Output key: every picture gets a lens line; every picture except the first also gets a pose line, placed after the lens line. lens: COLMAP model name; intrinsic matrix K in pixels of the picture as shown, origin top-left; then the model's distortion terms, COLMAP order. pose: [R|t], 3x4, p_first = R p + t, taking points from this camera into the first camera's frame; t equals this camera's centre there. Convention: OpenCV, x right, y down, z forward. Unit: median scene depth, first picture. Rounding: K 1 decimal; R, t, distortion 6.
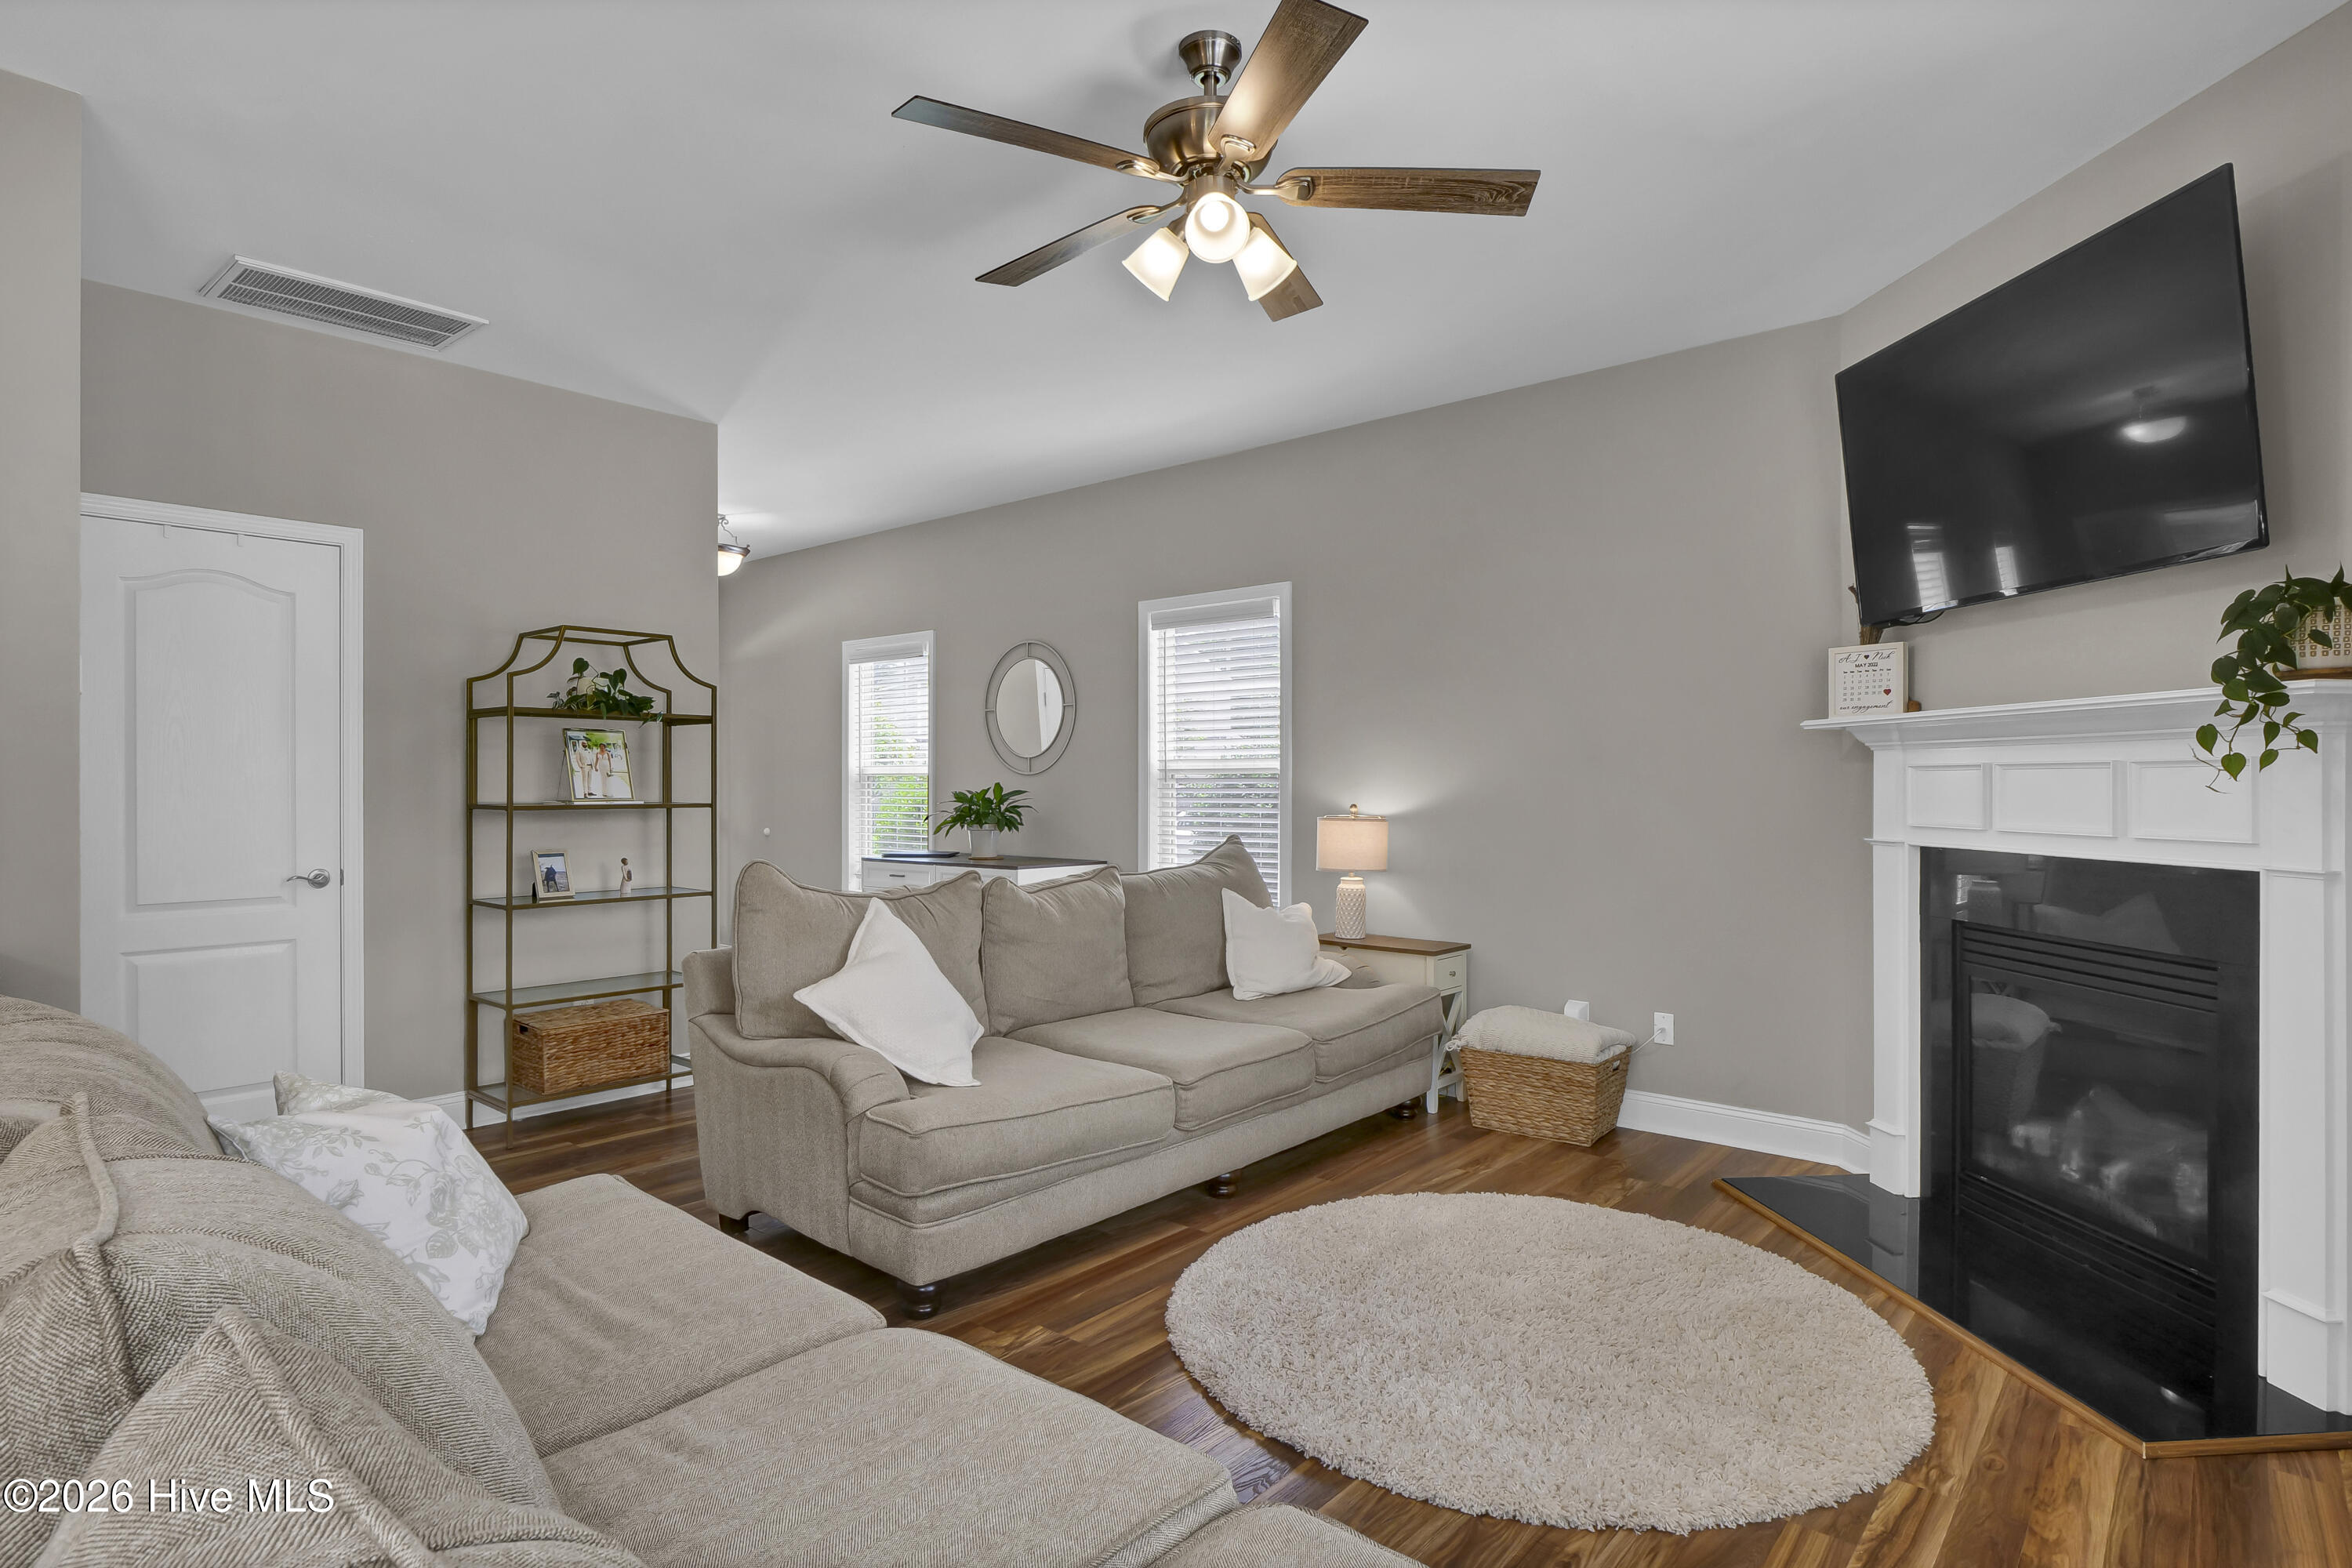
lens RADIAL K [[1262.5, 0, 1168.9], [0, 1262.5, 783.9], [0, 0, 1]] dist [-0.005552, 0.000259]
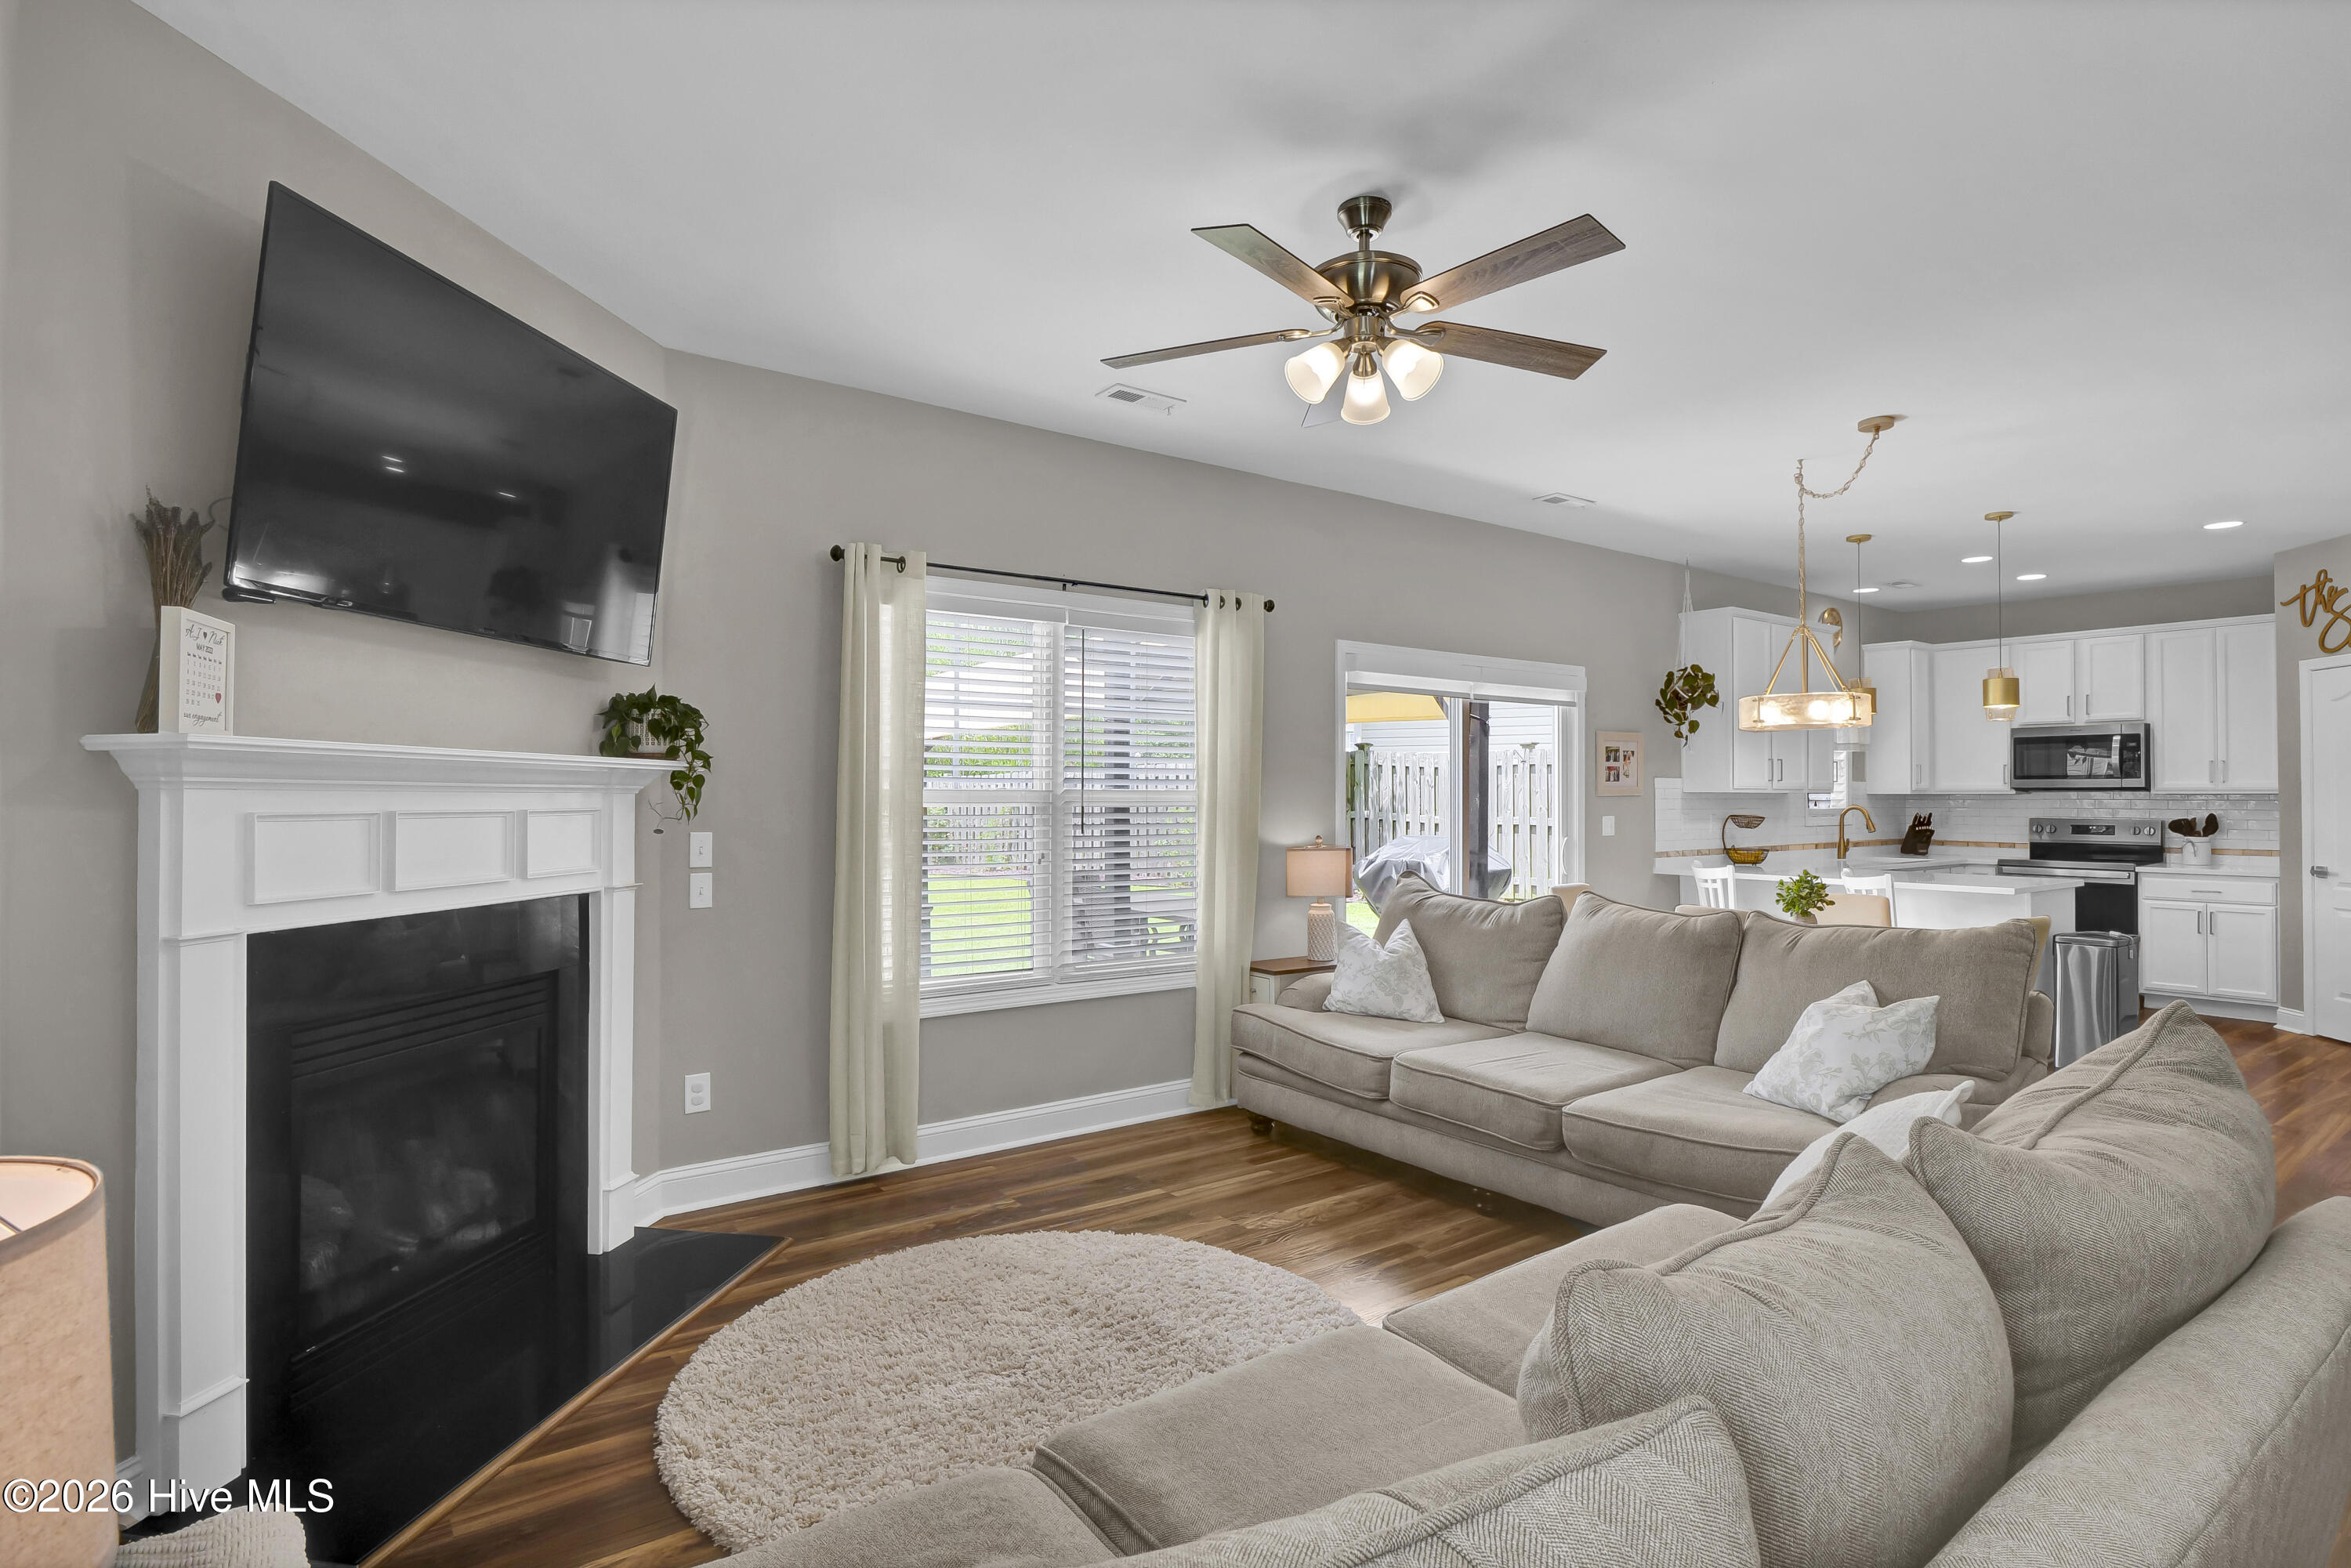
lens RADIAL K [[1209.8, 0, 1176.3], [0, 1209.8, 778.3], [0, 0, 1]] dist [-0.004131, -0.000949]
pose [[-0.982534, 0.004738, 0.186025, -0.011349], [0.001674, 0.999860, -0.016627, -0.022533], [-0.186078, -0.016025, -0.982404, 1.509470]]
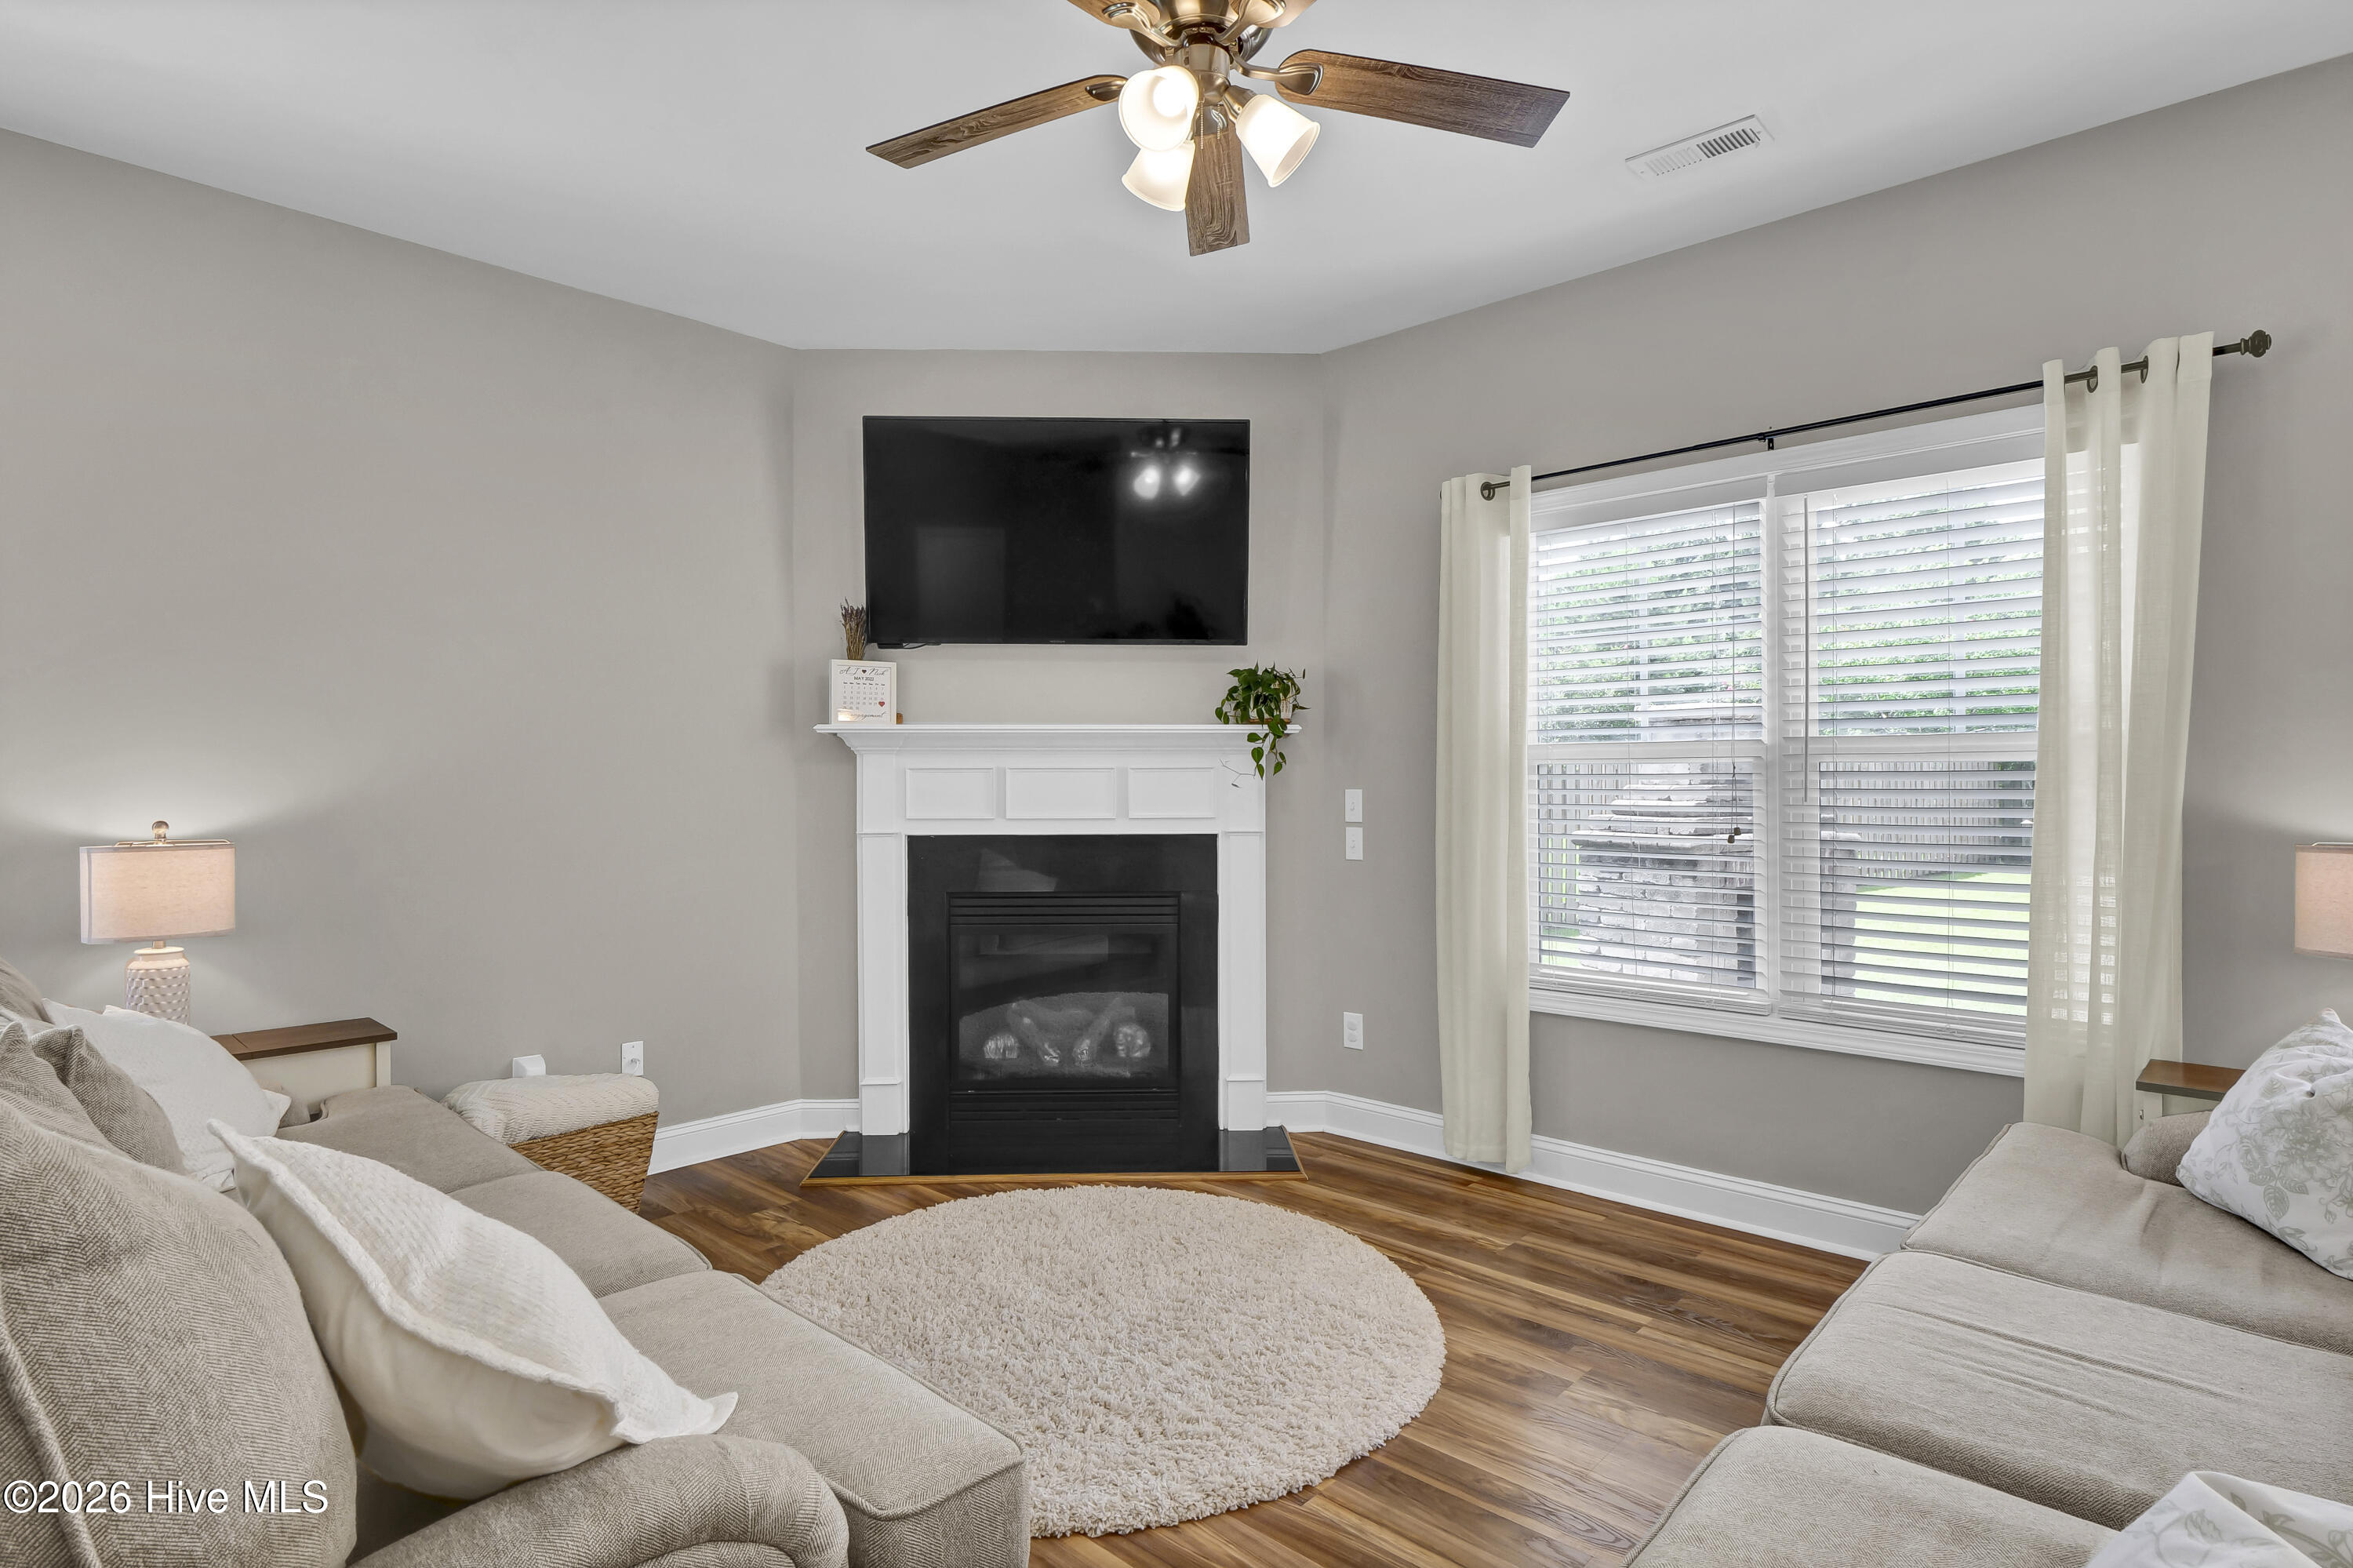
lens RADIAL K [[1210.9, 0, 1160.1], [0, 1210.9, 785.5], [0, 0, 1]] dist [-0.004131, -0.000949]
pose [[0.015976, 0.001007, 0.999872, -0.537712], [0.000980, 0.999999, -0.001023, 0.002777], [-0.999872, 0.000996, 0.015975, 0.726984]]
